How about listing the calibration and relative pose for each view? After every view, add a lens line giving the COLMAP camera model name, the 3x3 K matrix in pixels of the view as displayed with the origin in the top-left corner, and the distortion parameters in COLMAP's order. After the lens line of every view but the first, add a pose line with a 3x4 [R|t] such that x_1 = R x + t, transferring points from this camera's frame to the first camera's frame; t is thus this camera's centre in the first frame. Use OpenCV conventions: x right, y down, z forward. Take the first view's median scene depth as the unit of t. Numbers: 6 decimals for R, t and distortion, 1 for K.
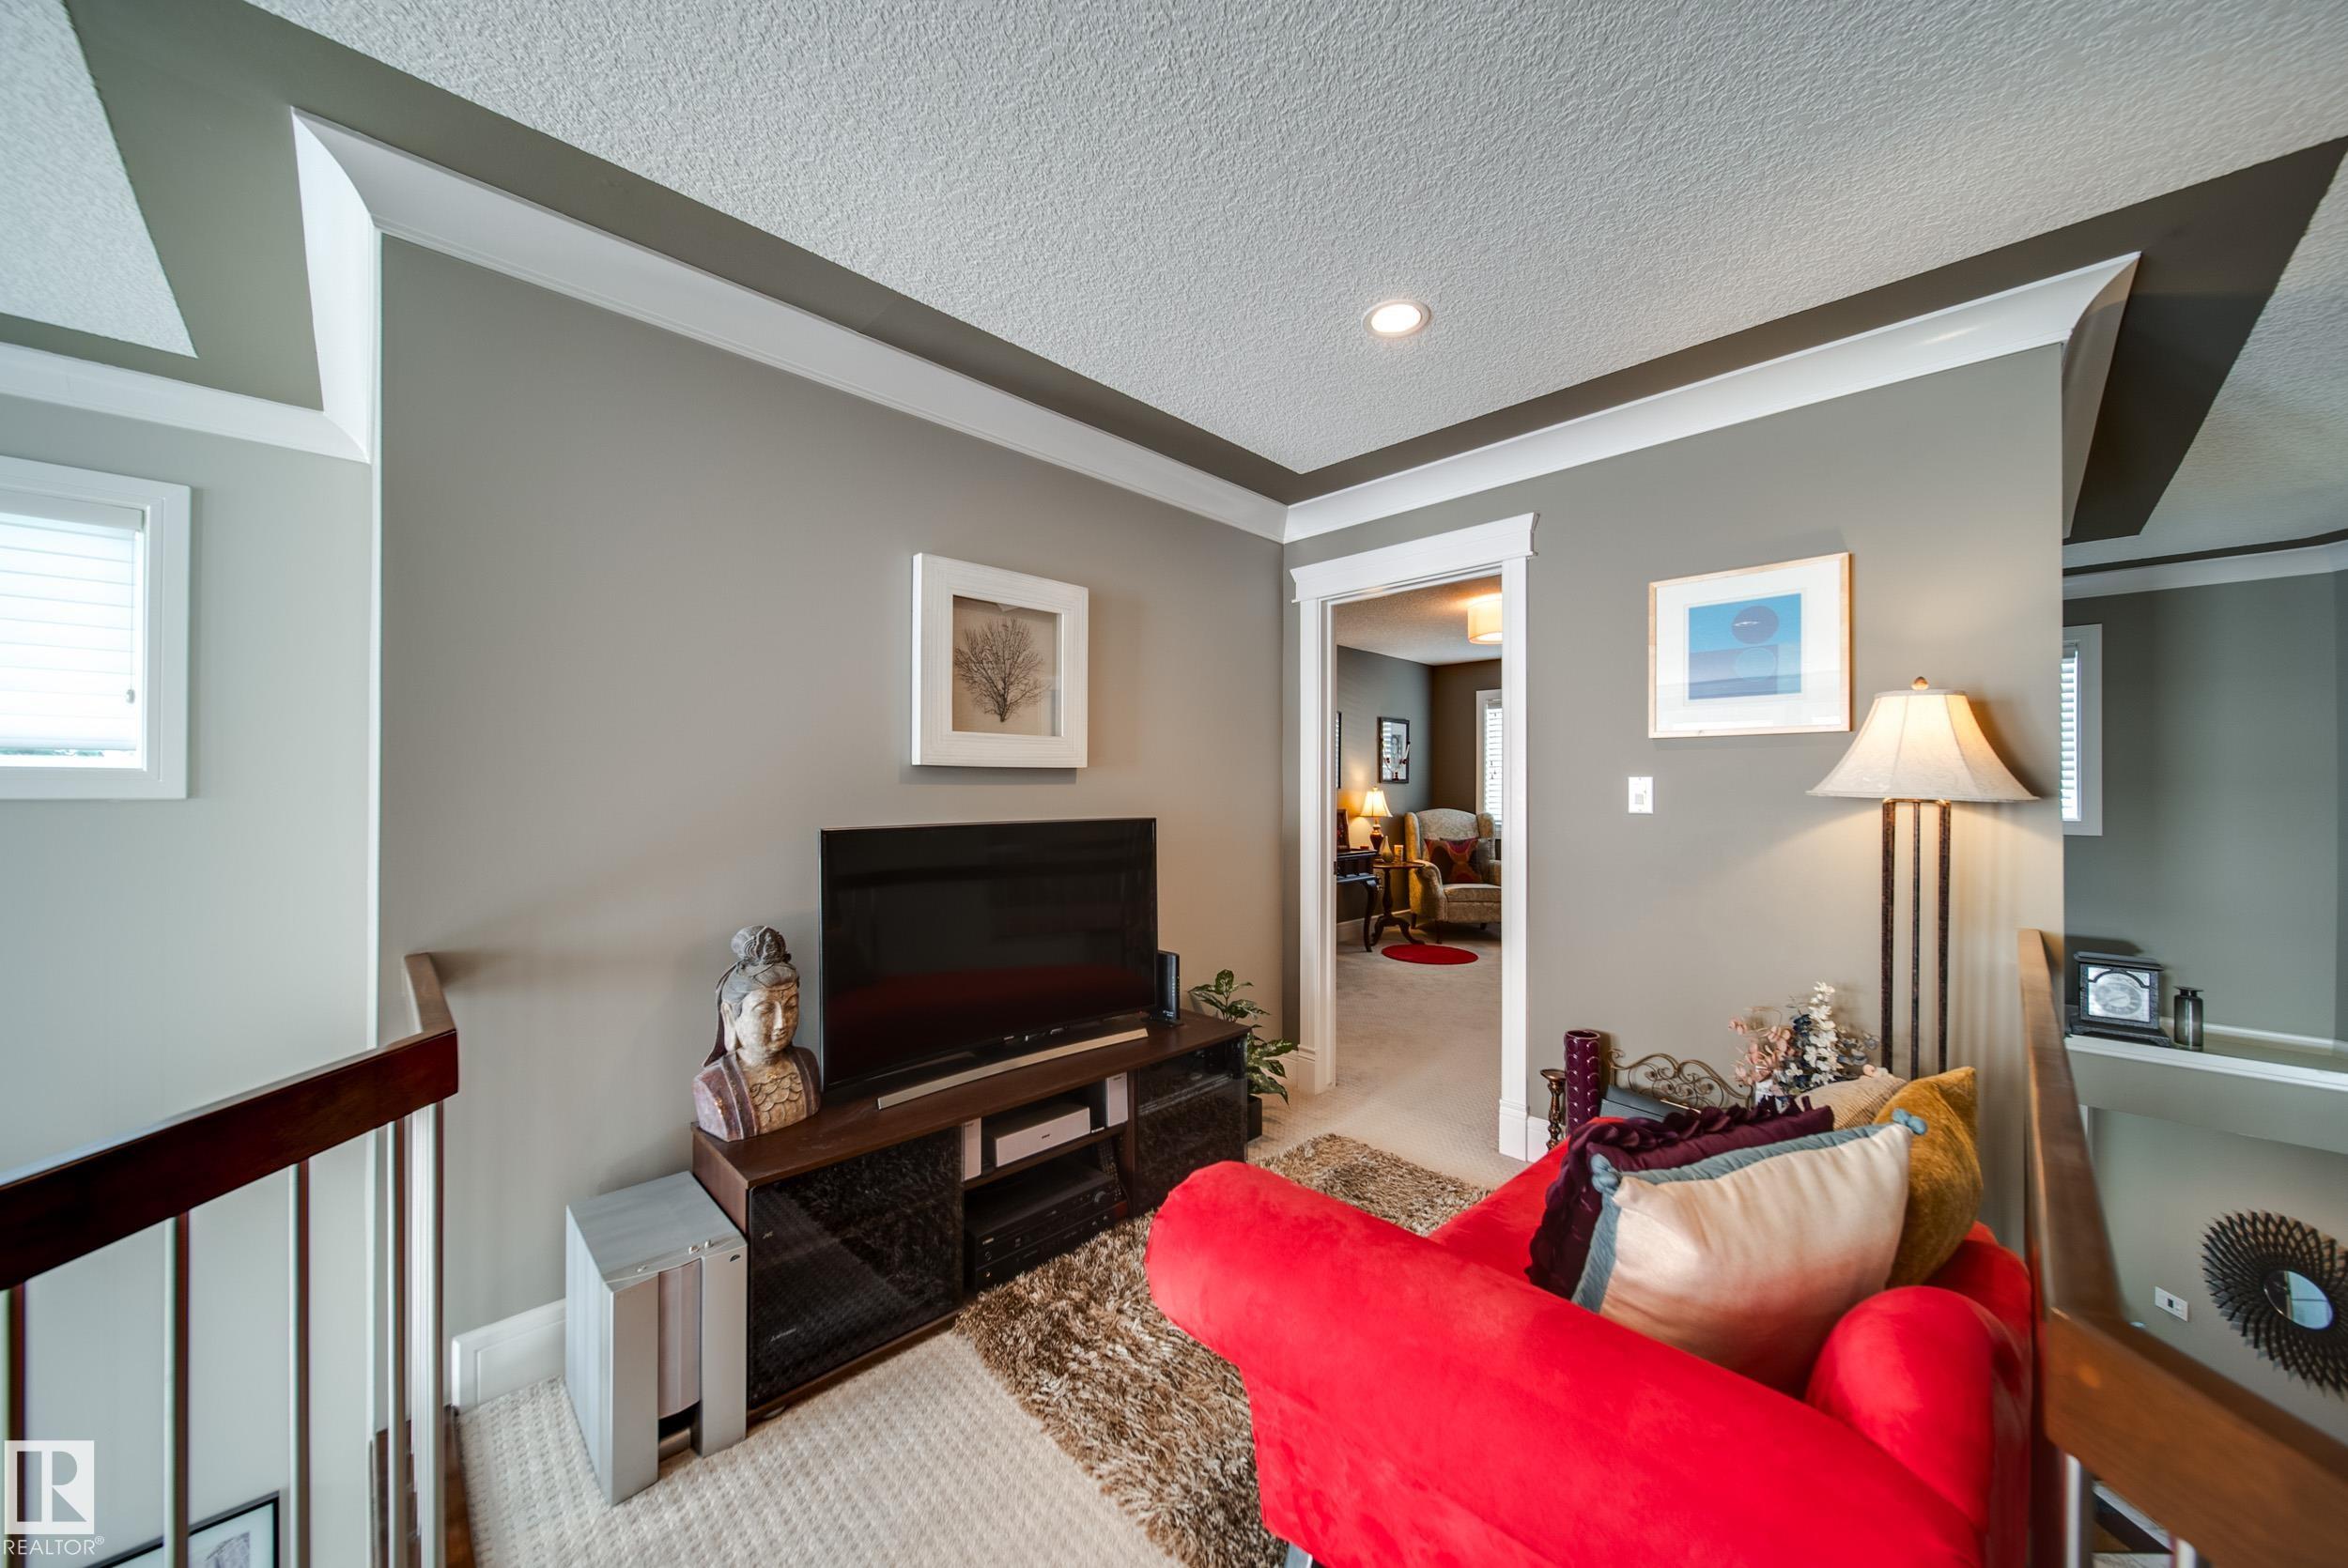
lens RADIAL K [[831.0, 0, 1169.9], [0, 831.0, 782.5], [0, 0, 1]] dist [-0.001498, -0.000704]
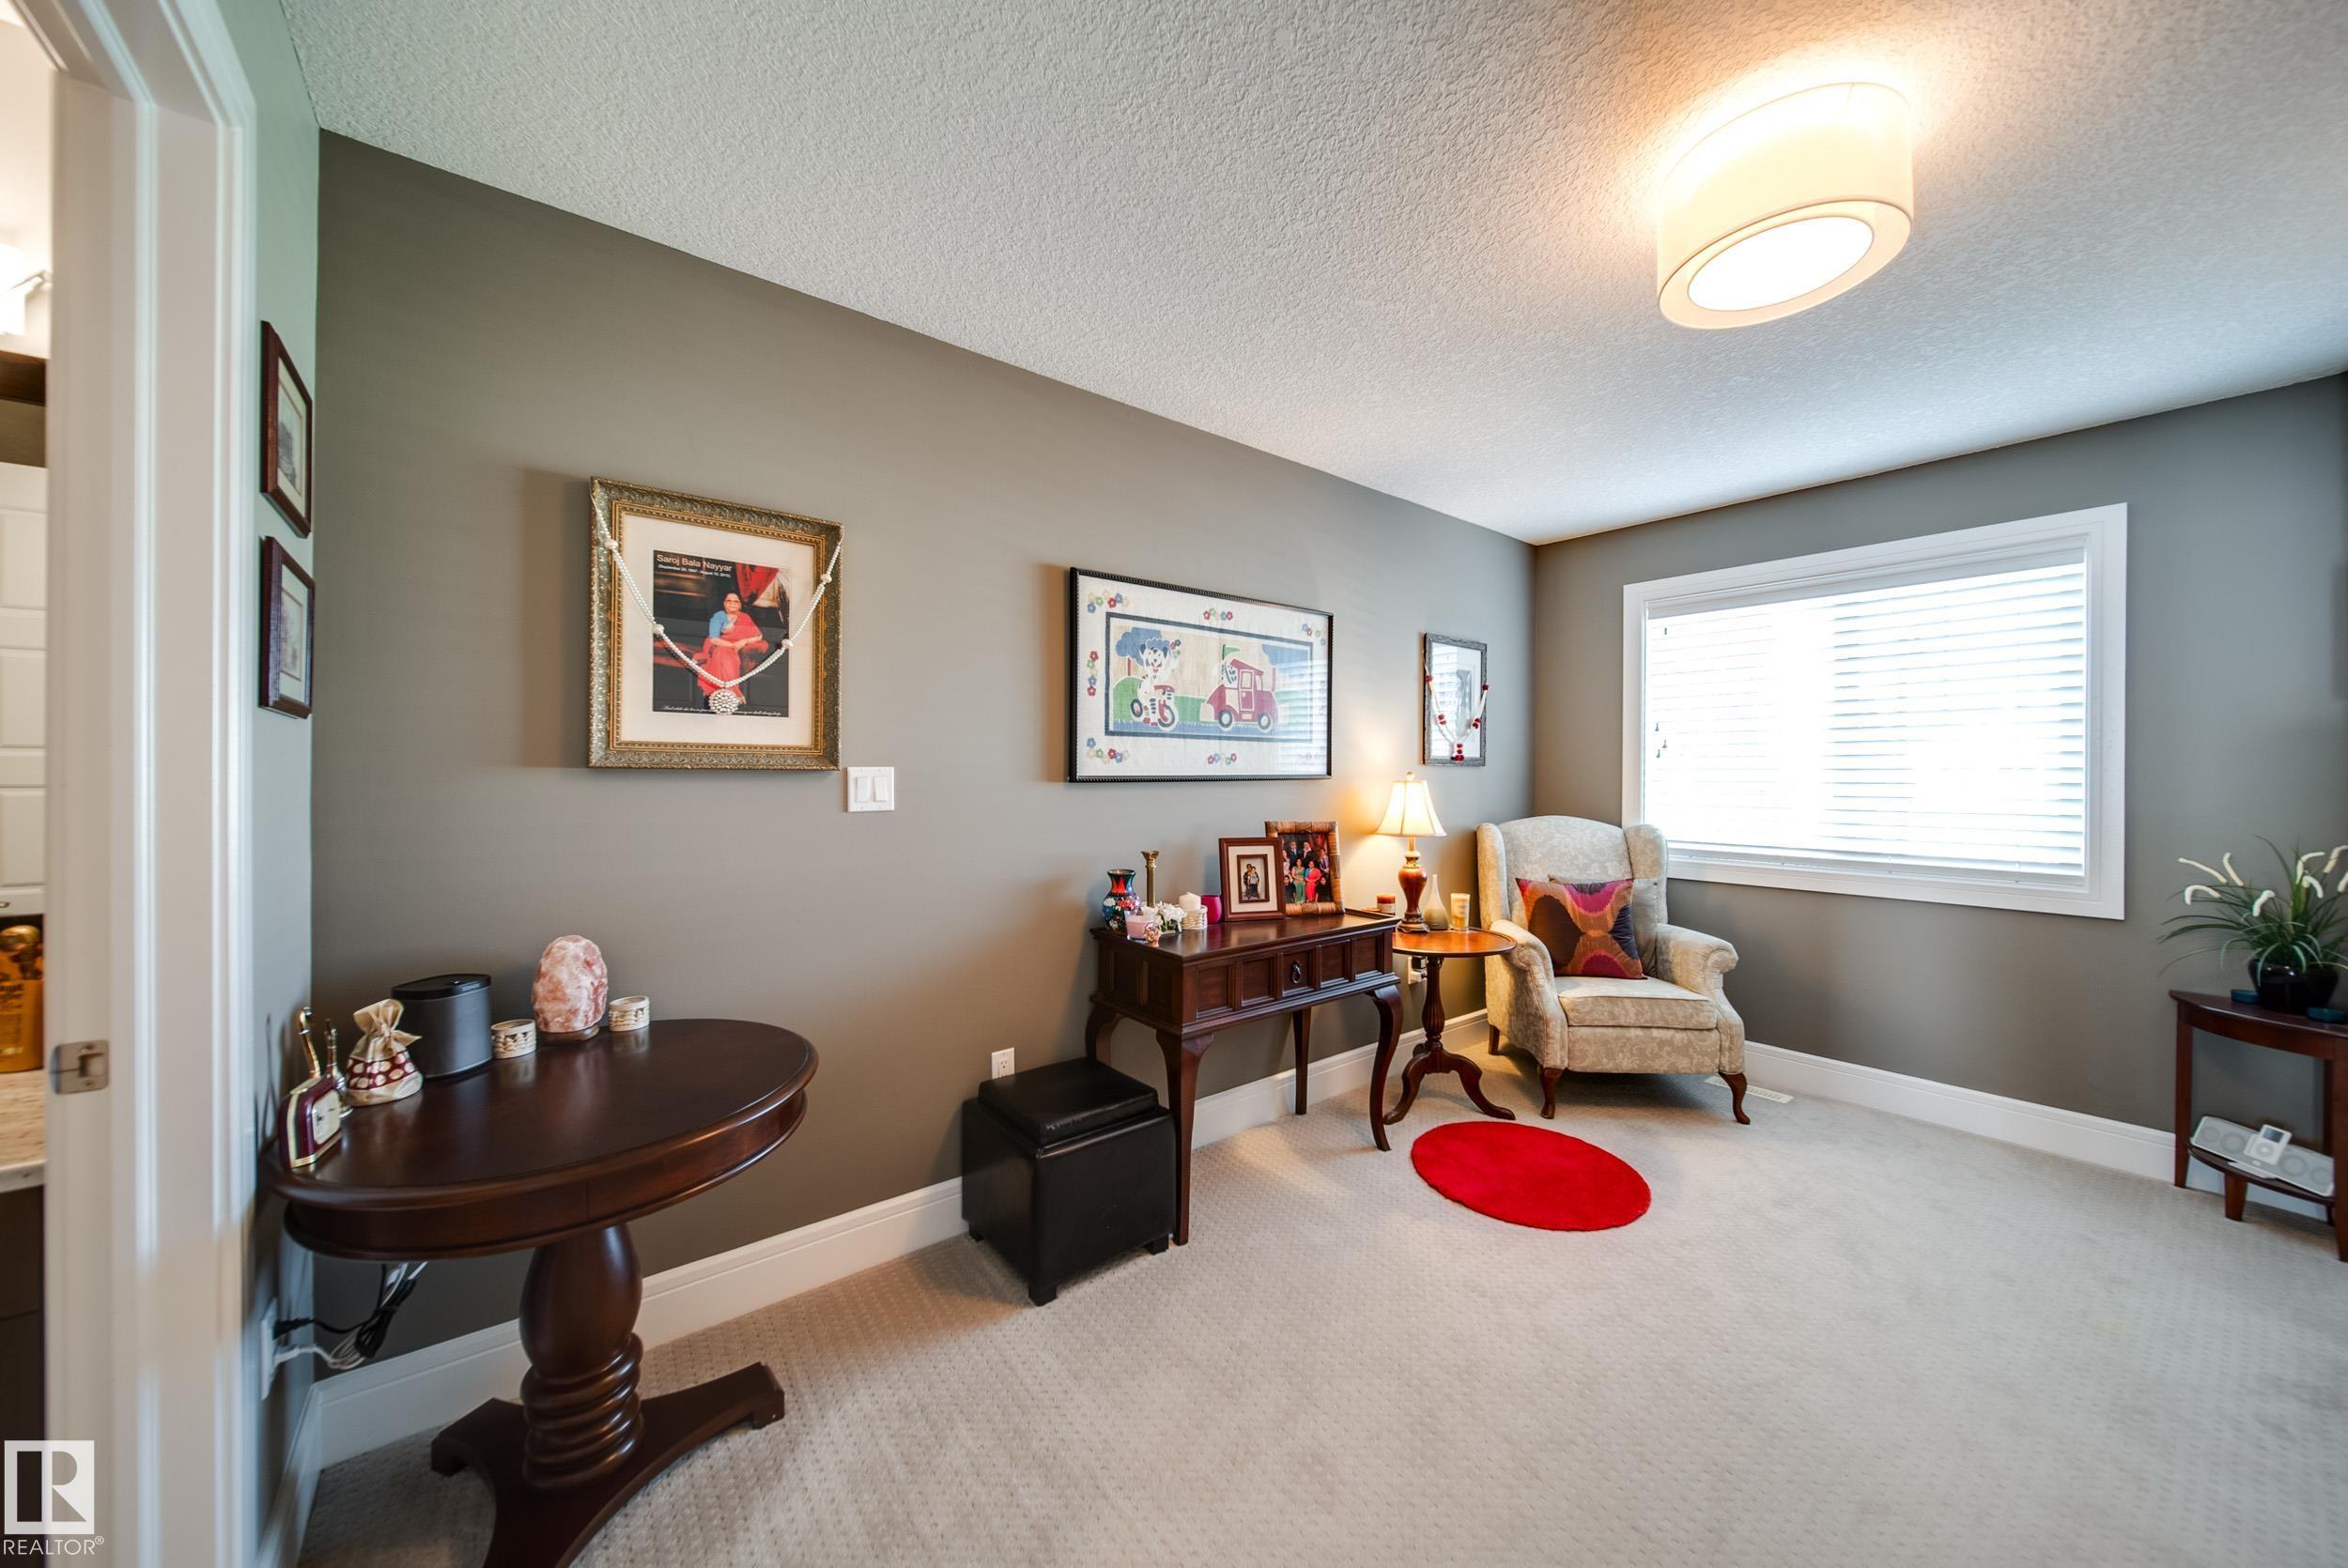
lens RADIAL K [[831.0, 0, 1172.0], [0, 831.0, 775.3], [0, 0, 1]] dist [-0.001498, -0.000704]
pose [[0.994773, 0.004299, -0.102025, 0.153436], [-0.003255, 0.999941, 0.010403, 0.002015], [0.102064, -0.010016, 0.994727, 0.491200]]
